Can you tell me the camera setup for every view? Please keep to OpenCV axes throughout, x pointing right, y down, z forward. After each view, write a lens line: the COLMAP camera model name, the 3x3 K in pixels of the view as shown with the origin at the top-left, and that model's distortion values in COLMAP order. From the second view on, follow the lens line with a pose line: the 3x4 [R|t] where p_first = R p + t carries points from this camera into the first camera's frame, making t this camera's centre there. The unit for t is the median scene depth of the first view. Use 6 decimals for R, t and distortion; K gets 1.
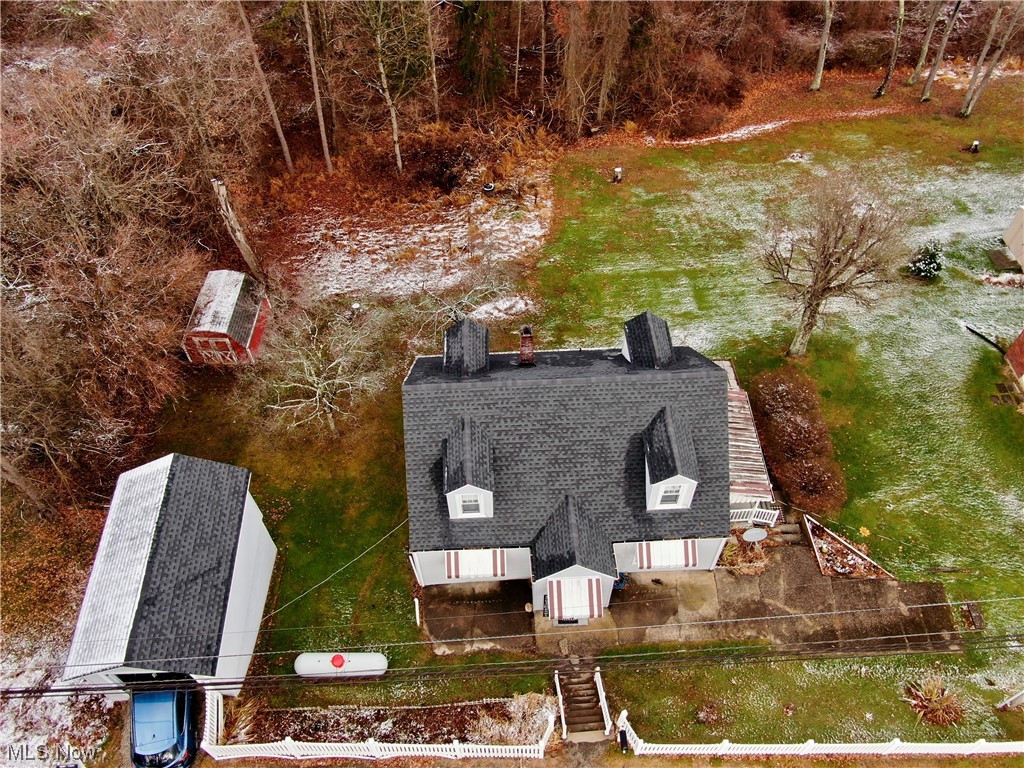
lens RADIAL K [[855.7, 0, 511.2], [0, 855.7, 383.6], [0, 0, 1]] dist [0.006058, 0.000624]
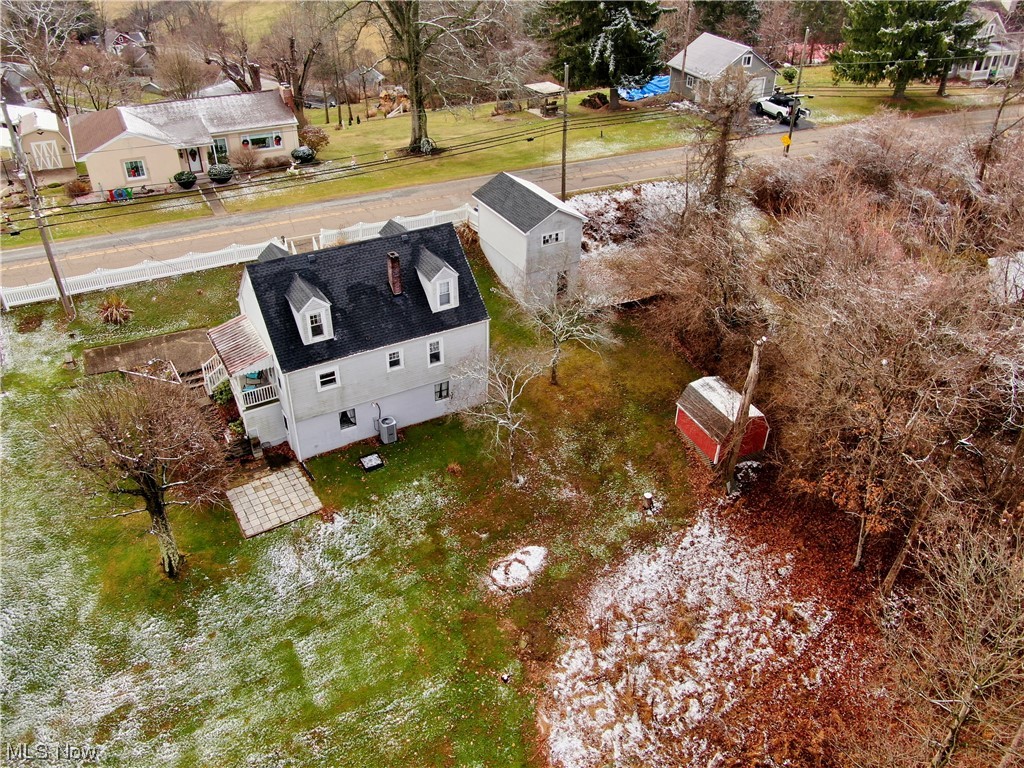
lens RADIAL K [[855.7, 0, 512.4], [0, 855.7, 383.6], [0, 0, 1]] dist [0.006058, 0.000624]
pose [[-0.895137, 0.243934, -0.373130, 0.253032], [-0.352923, 0.123588, 0.927454, -0.850845], [0.272352, 0.961885, -0.024539, 0.783241]]
